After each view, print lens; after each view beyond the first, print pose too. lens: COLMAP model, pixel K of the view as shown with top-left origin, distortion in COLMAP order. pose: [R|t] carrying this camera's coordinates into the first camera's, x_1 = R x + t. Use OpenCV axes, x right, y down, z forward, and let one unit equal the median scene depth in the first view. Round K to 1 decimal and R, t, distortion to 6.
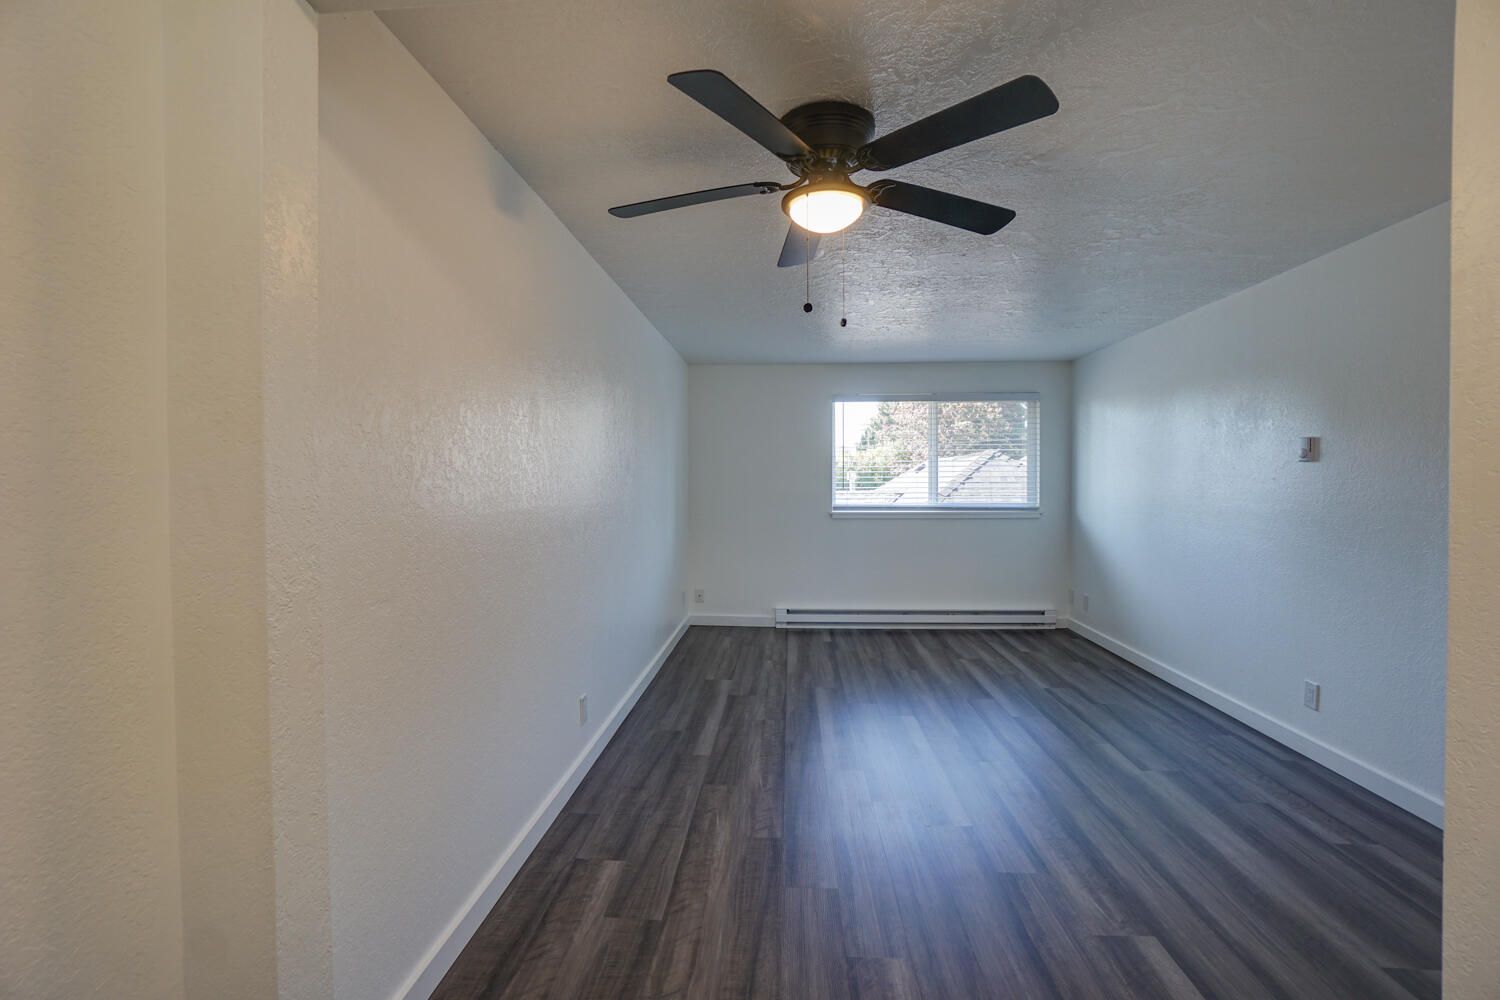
lens RADIAL K [[655.8, 0, 761.5], [0, 655.8, 484.9], [0, 0, 1]] dist [-0.054395, 0.017012]
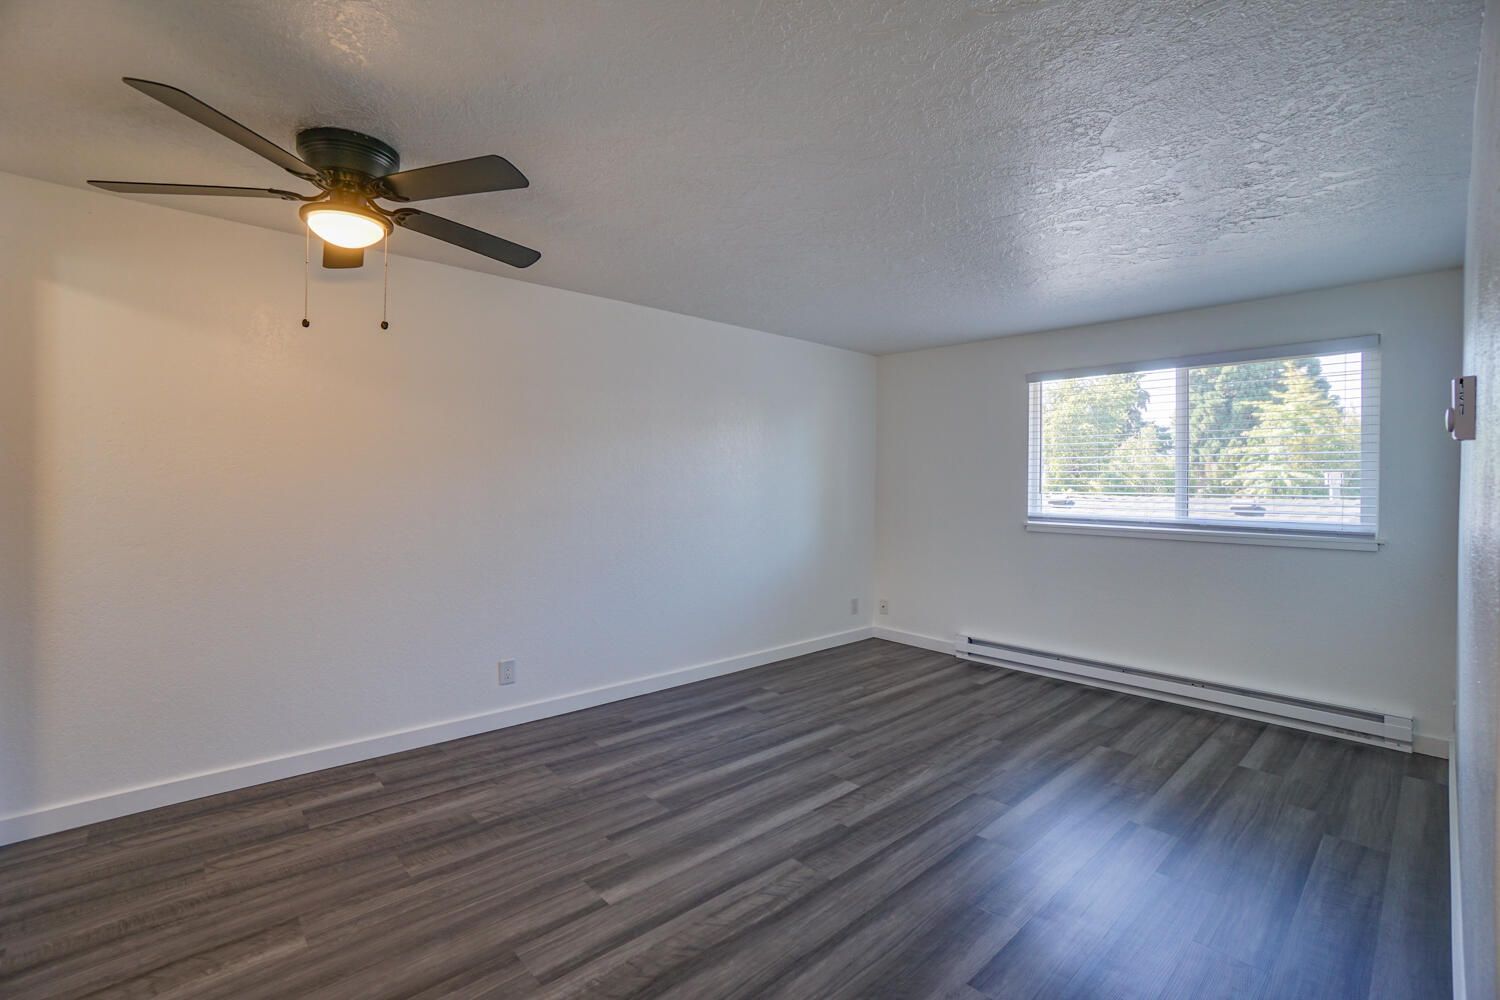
lens RADIAL K [[655.8, 0, 761.5], [0, 655.8, 484.9], [0, 0, 1]] dist [-0.054395, 0.017012]
pose [[0.727488, 0.012889, -0.685999, 0.598809], [-0.014225, 0.999892, 0.003702, -0.003791], [0.685973, 0.007065, 0.727593, 0.316804]]
